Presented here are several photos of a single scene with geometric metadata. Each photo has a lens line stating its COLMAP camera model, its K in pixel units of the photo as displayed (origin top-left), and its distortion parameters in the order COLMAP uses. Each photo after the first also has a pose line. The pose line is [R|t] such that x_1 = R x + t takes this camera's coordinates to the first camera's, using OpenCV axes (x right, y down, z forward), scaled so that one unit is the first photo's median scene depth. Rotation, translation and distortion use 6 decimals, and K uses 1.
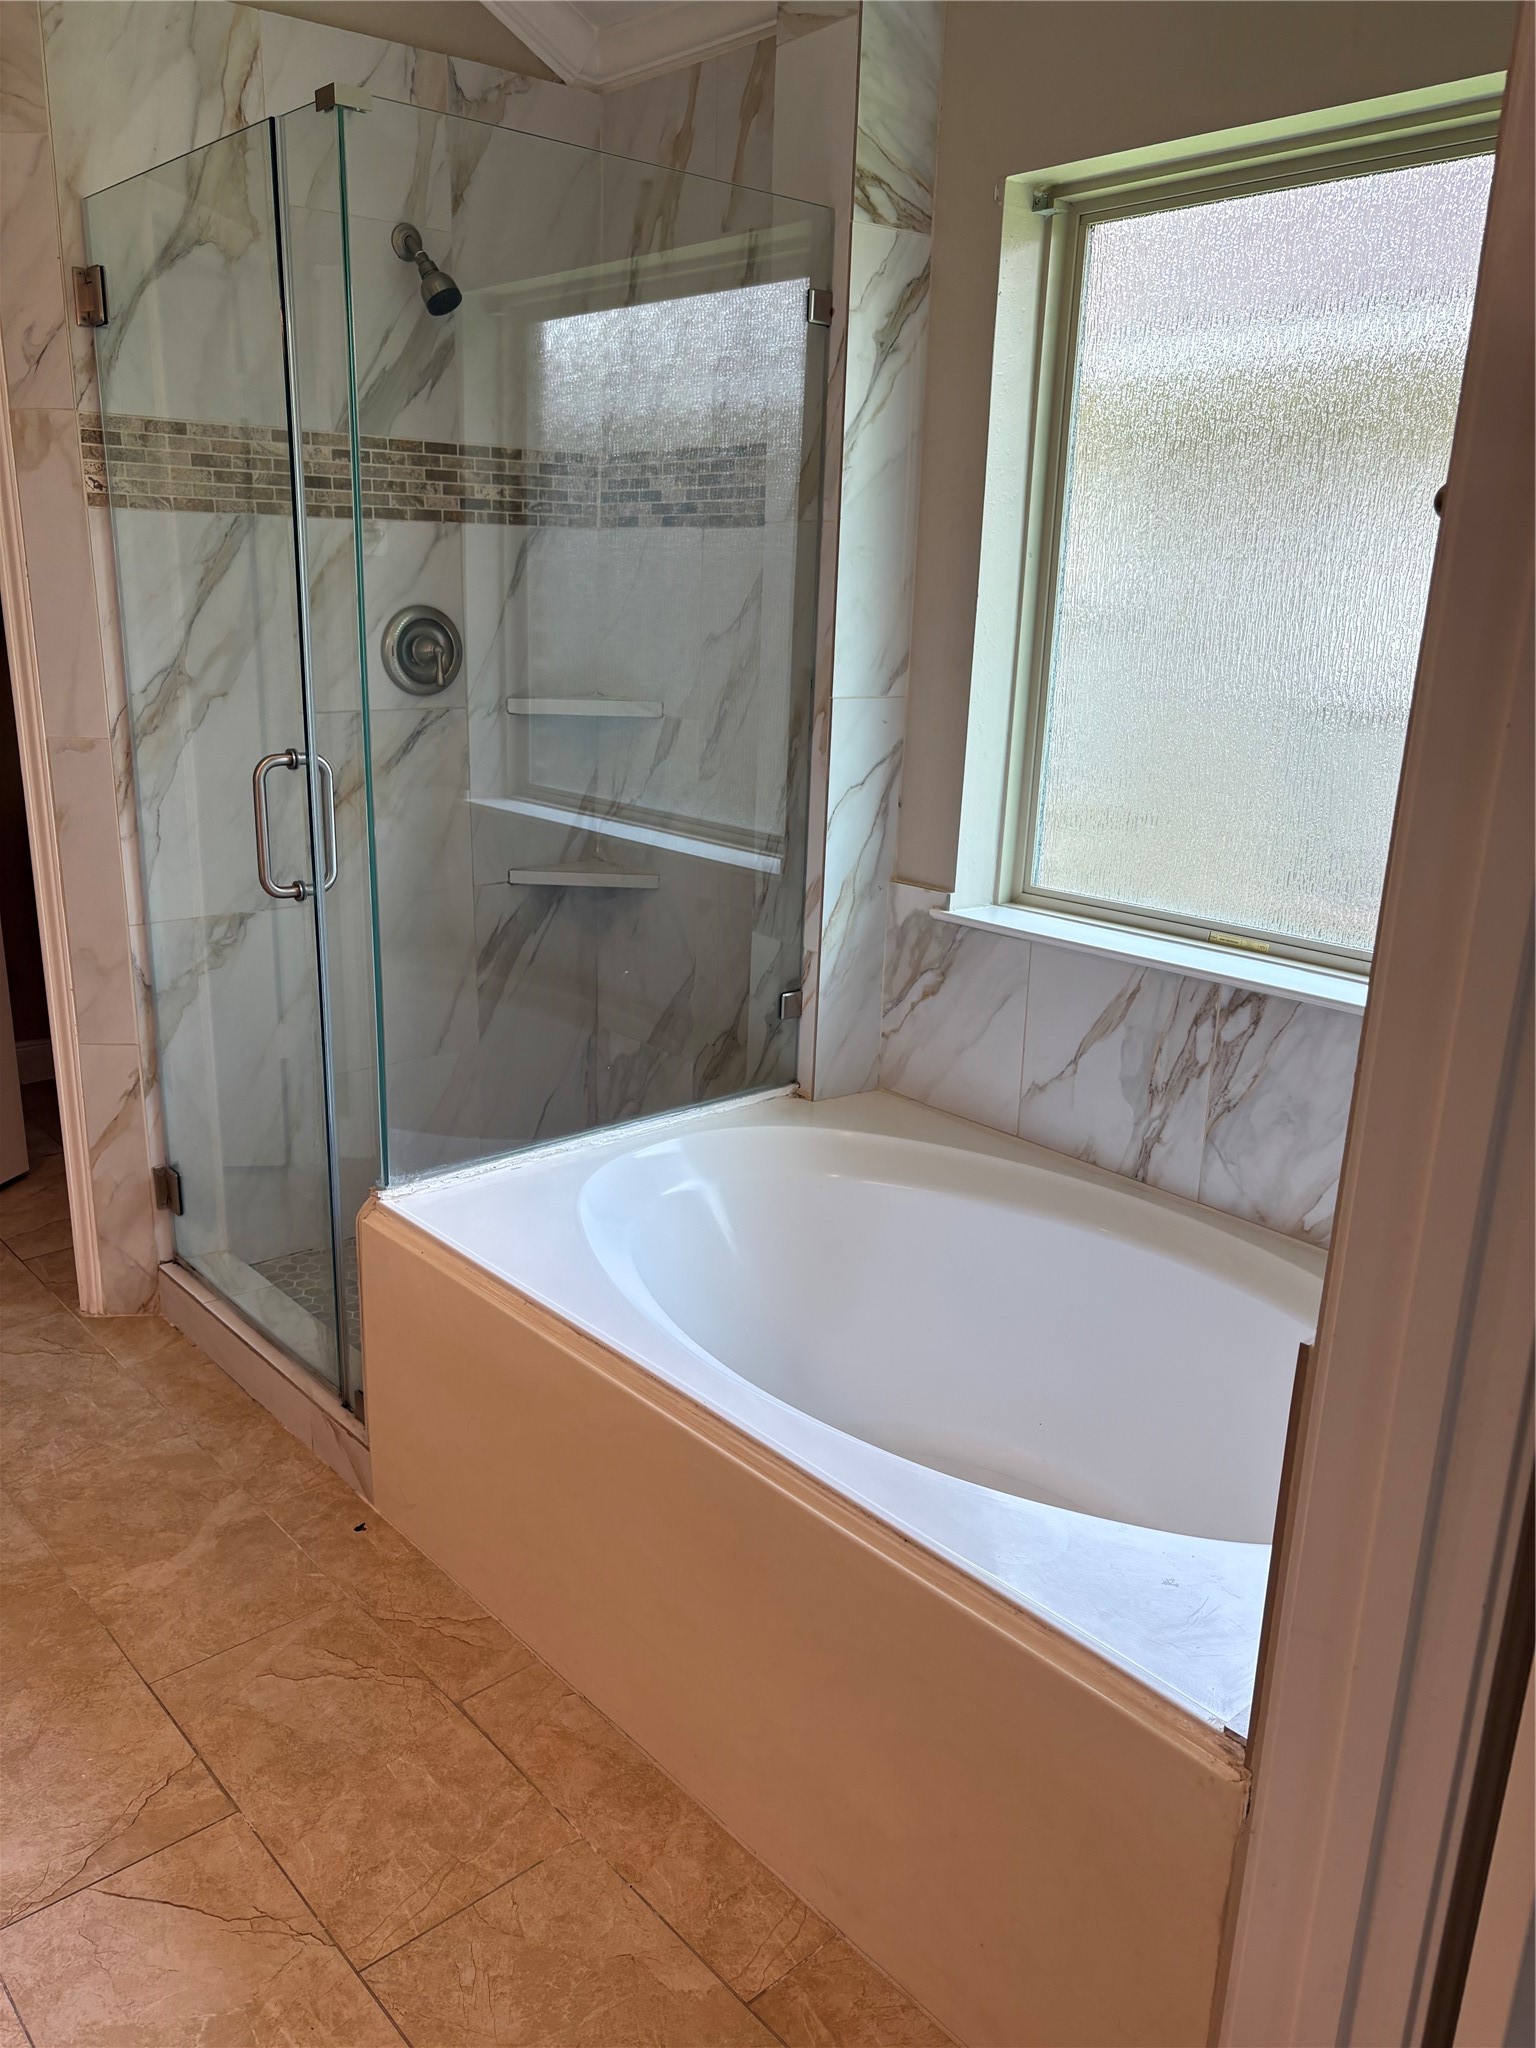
lens RADIAL K [[1572.1, 0, 746.8], [0, 1572.1, 1038.7], [0, 0, 1]] dist [0.056657, -0.061928]
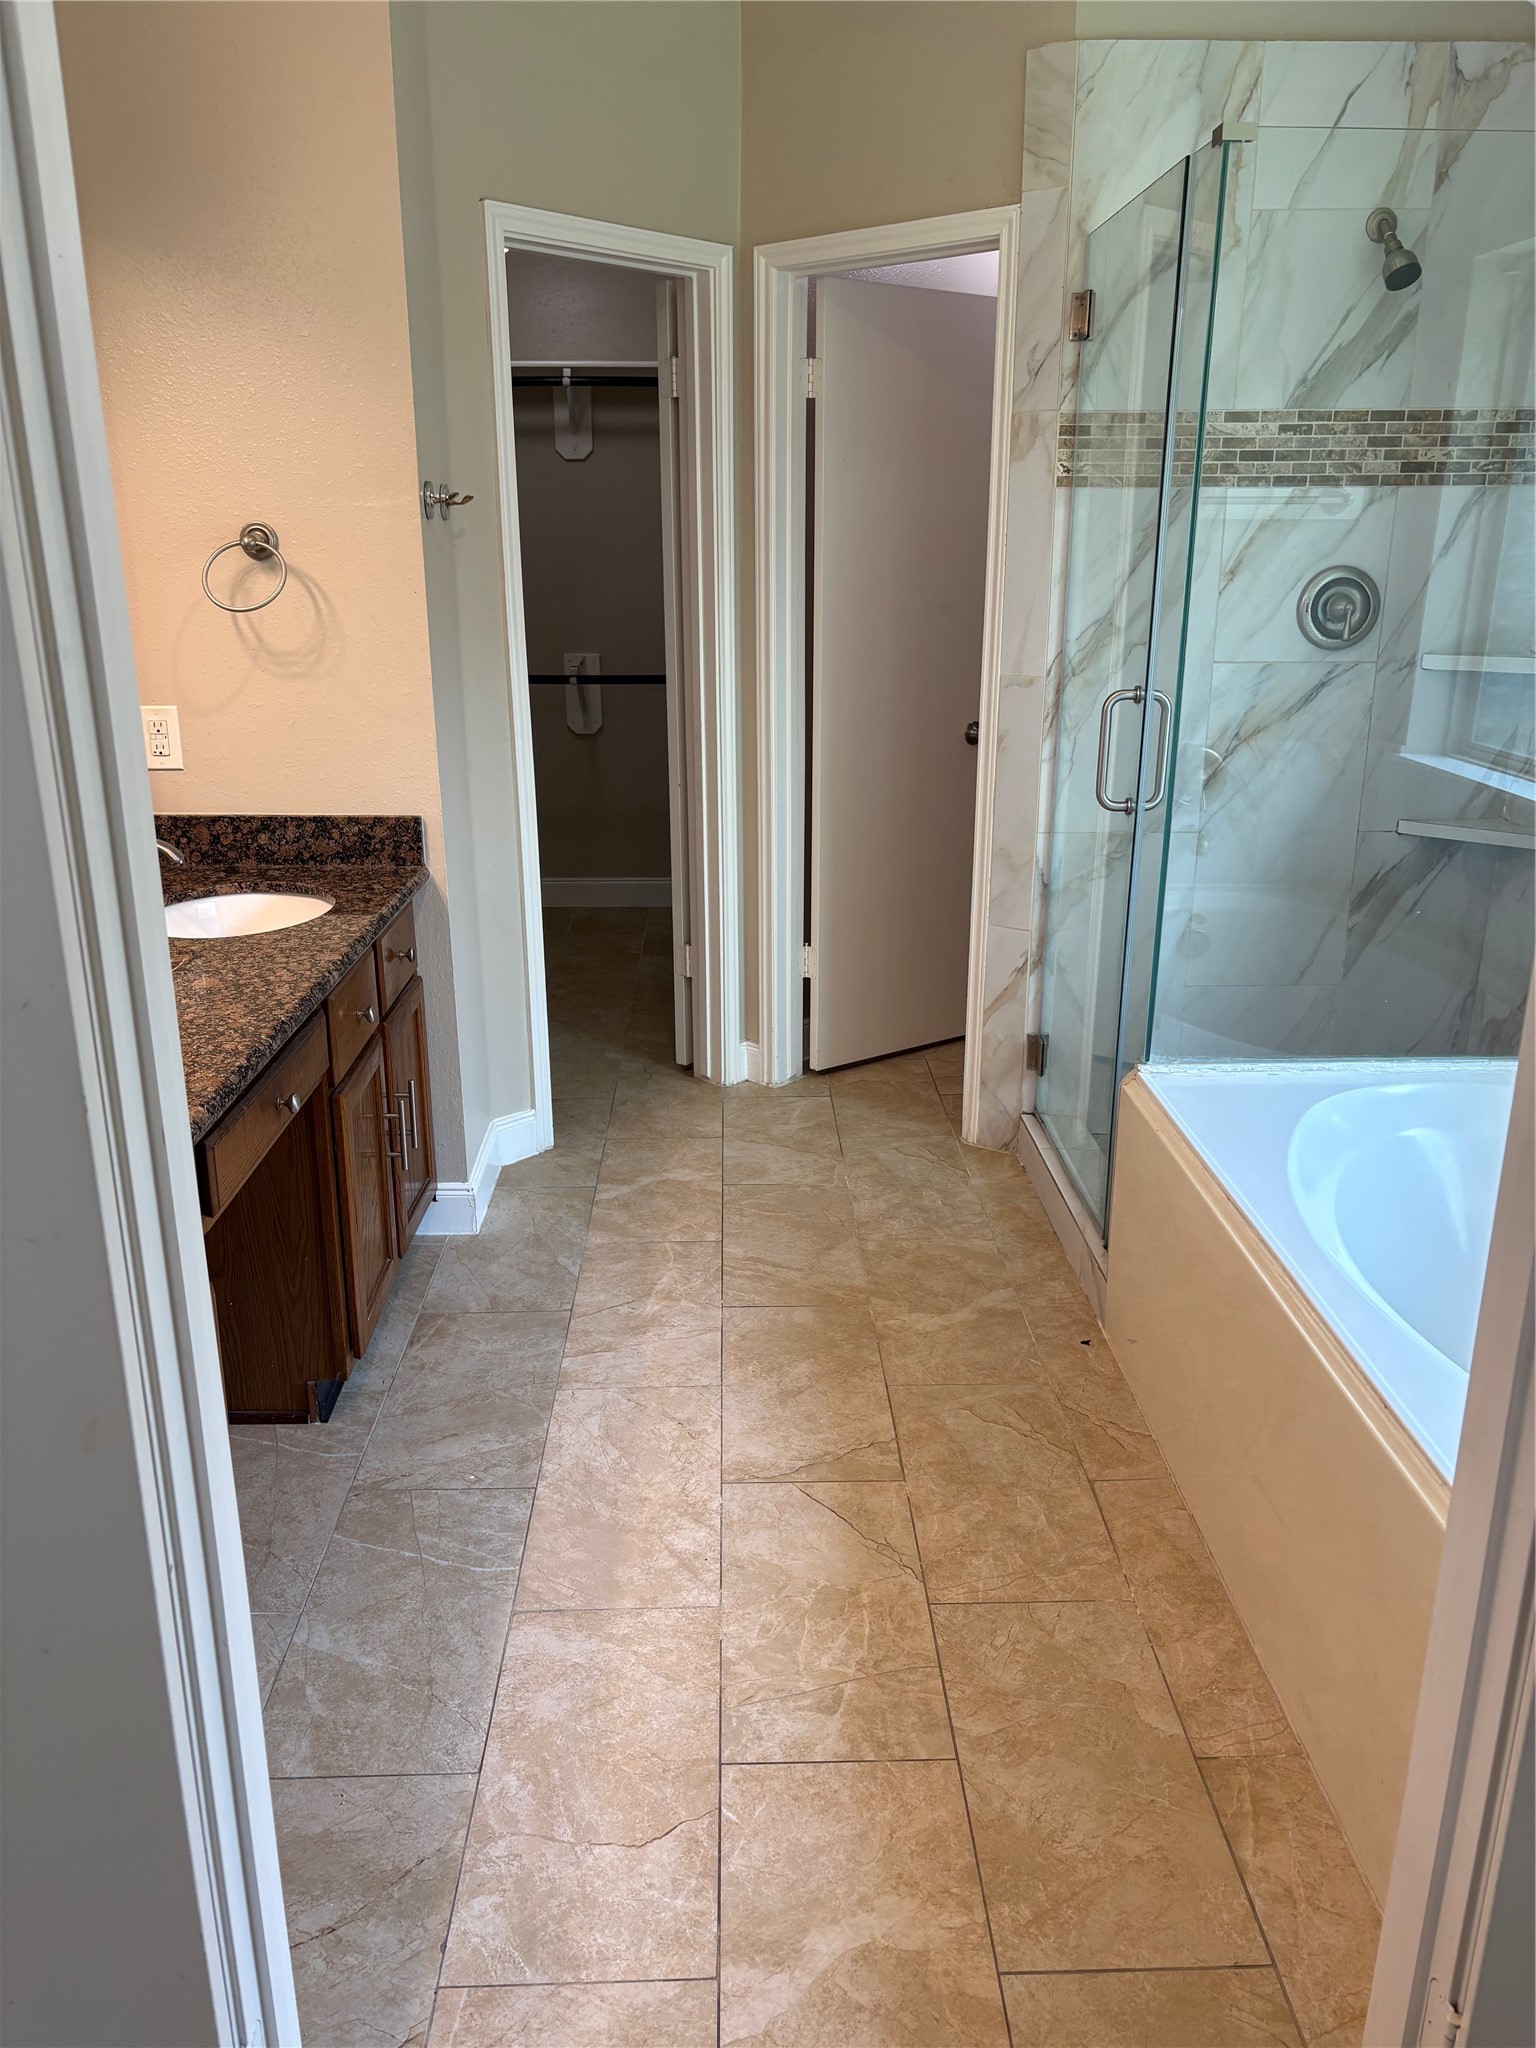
lens RADIAL K [[1559.0, 0, 760.2], [0, 1559.0, 1028.9], [0, 0, 1]] dist [0.052998, -0.041712]
pose [[0.772214, 0.174359, -0.610970, 0.223125], [-0.166039, 0.983572, 0.070834, 0.030135], [0.613283, 0.046745, 0.788479, -0.083158]]
